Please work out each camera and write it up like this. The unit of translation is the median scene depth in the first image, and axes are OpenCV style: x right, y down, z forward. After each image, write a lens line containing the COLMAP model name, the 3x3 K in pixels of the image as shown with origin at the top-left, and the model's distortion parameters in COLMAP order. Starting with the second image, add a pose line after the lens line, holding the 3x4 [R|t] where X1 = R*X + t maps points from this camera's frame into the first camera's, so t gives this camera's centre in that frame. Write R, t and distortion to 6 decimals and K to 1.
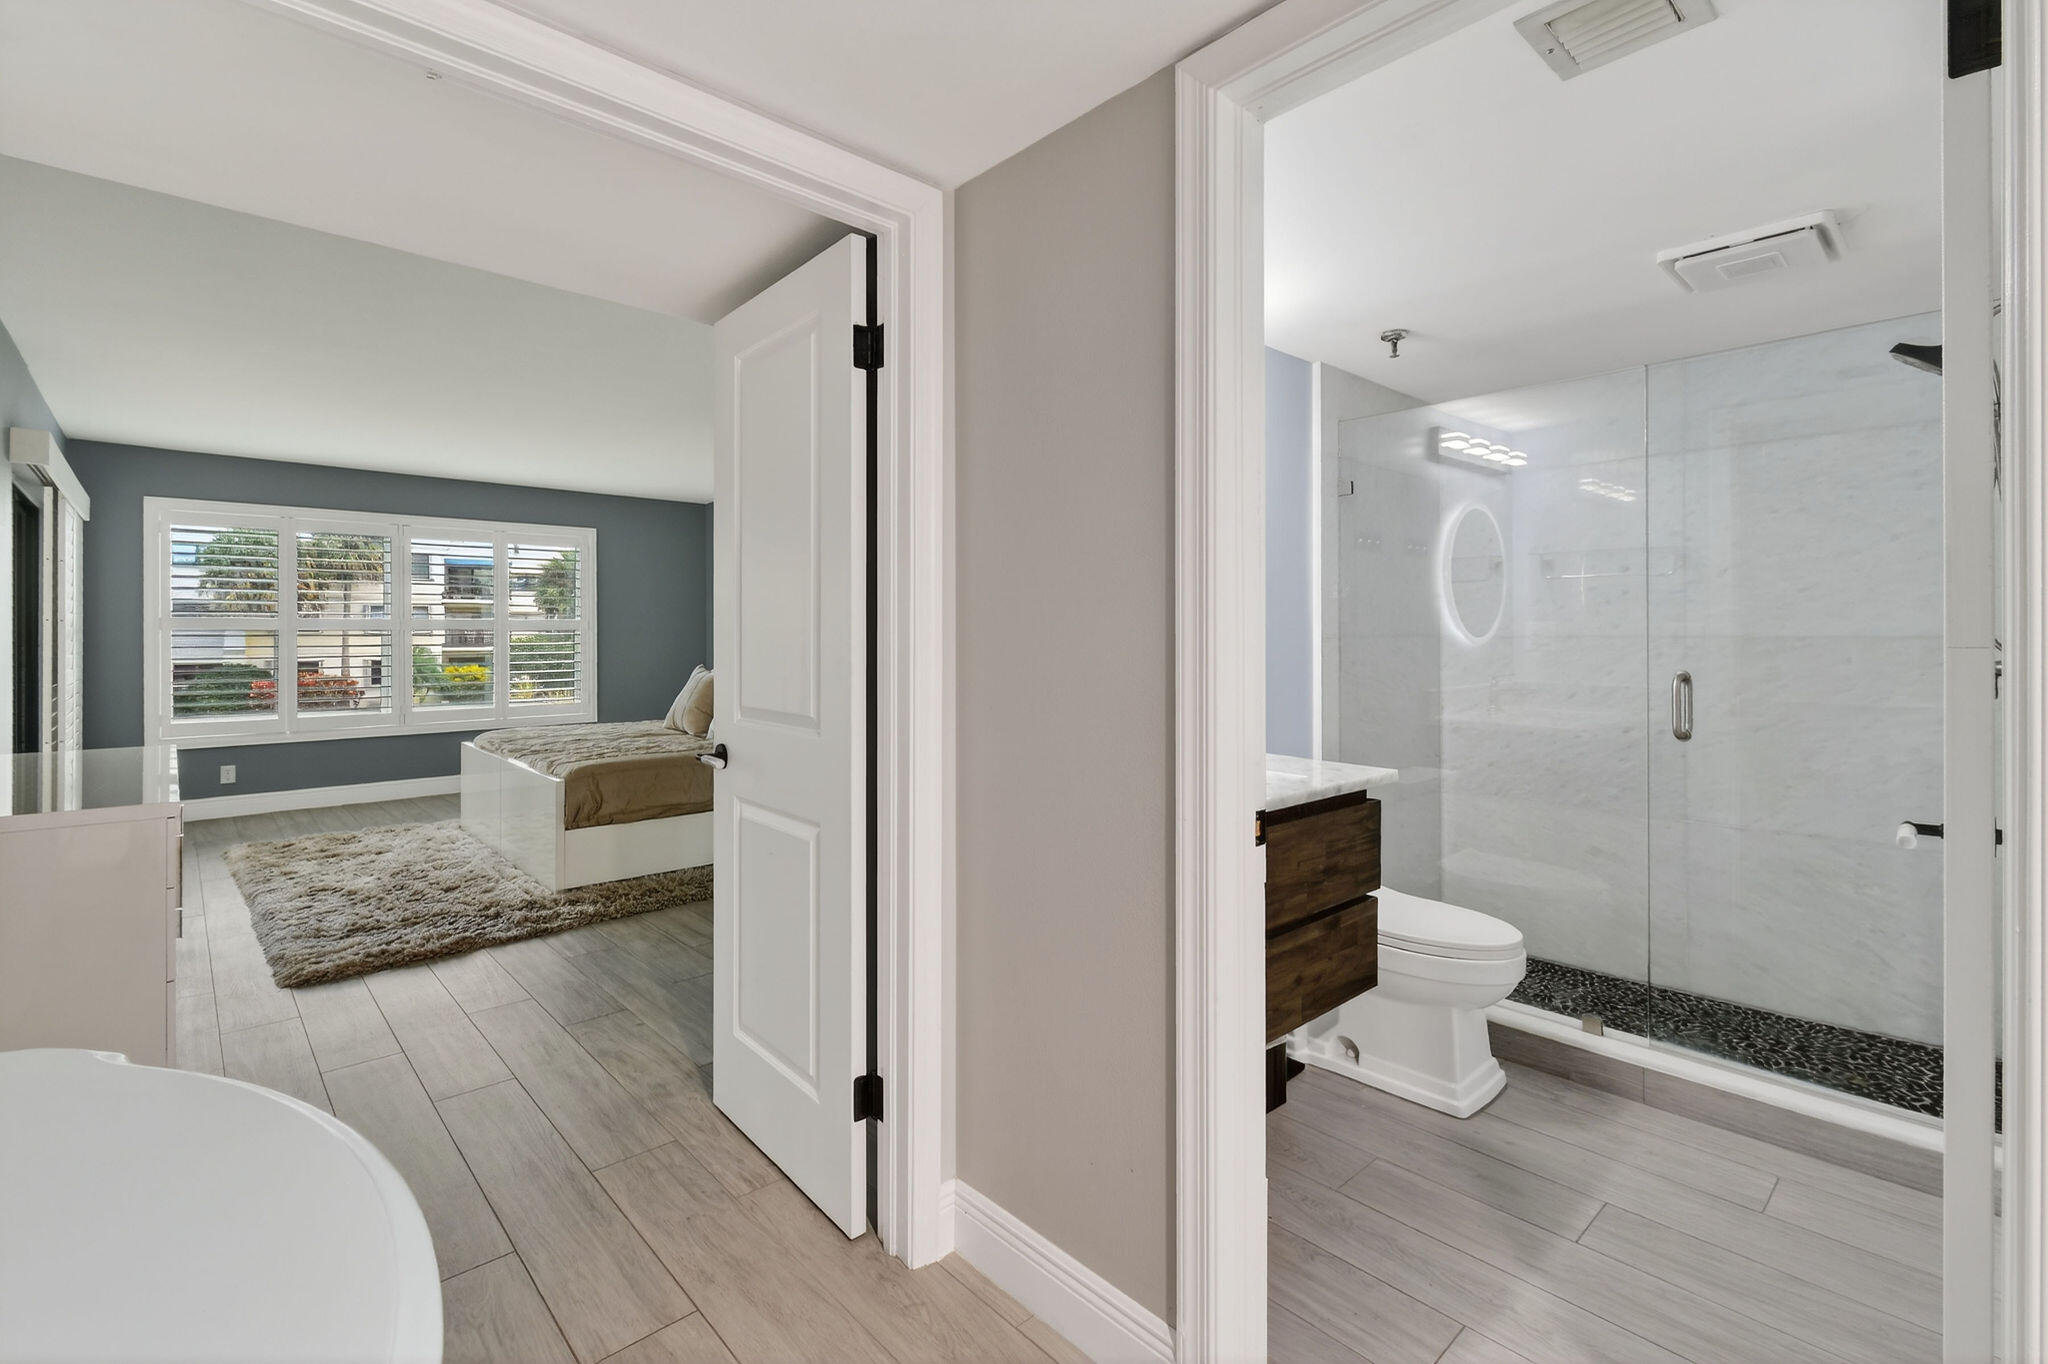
lens RADIAL K [[937.3, 0, 1028.3], [0, 937.3, 630.8], [0, 0, 1]] dist [0.007284, -0.006027]
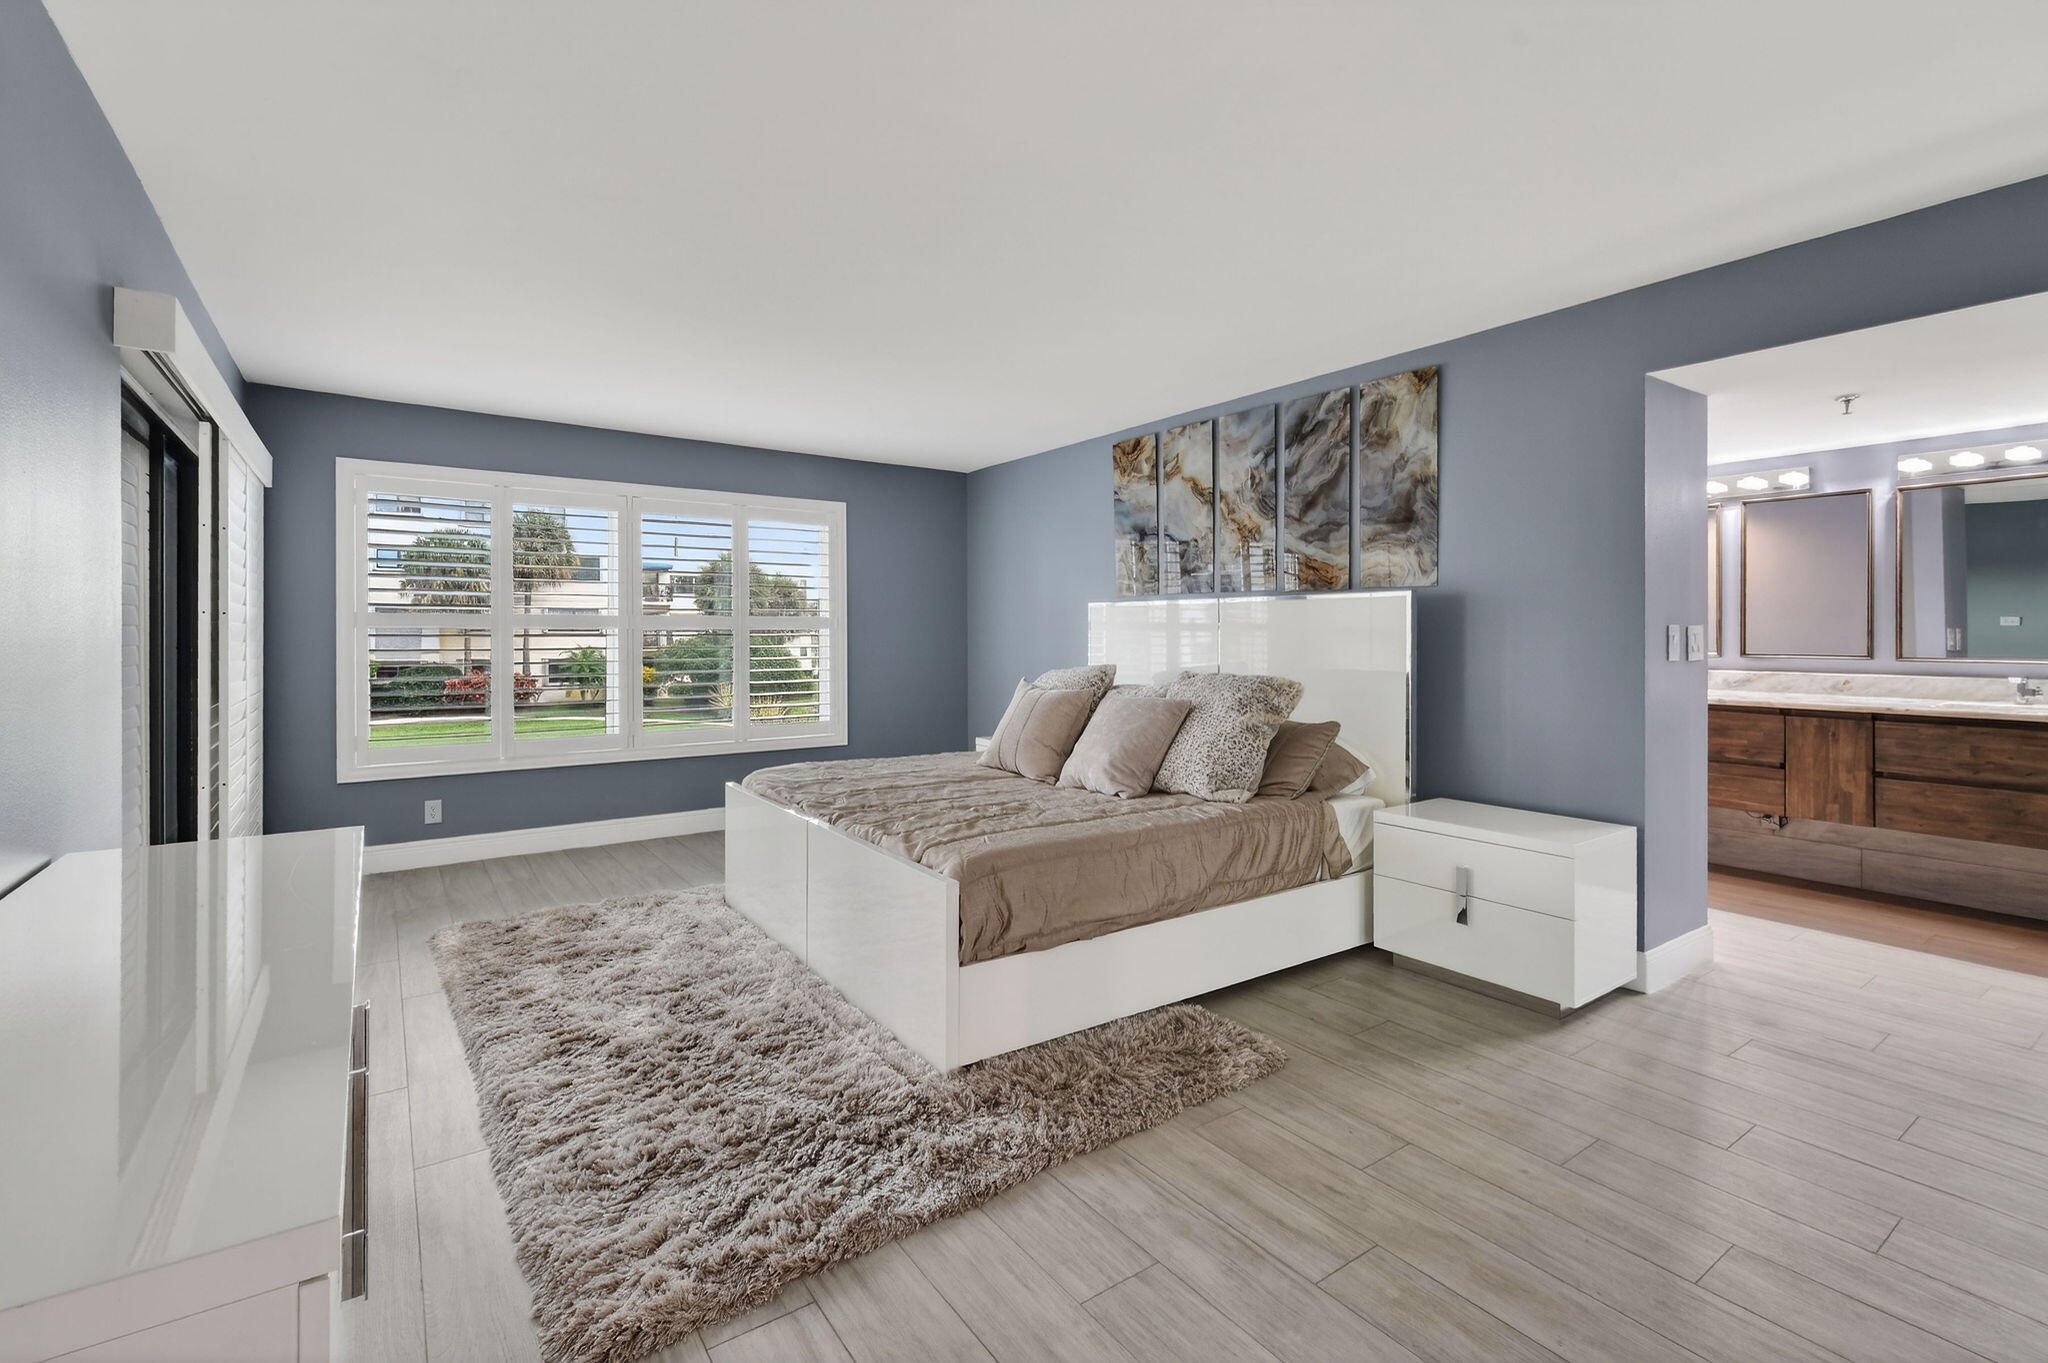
lens RADIAL K [[937.3, 0, 1014.6], [0, 937.3, 640.2], [0, 0, 1]] dist [0.007284, -0.006027]
pose [[0.989656, 0.002544, -0.143439, -0.272310], [-0.001457, 0.999969, 0.007682, 0.002511], [0.143454, -0.007394, 0.989629, 0.308786]]
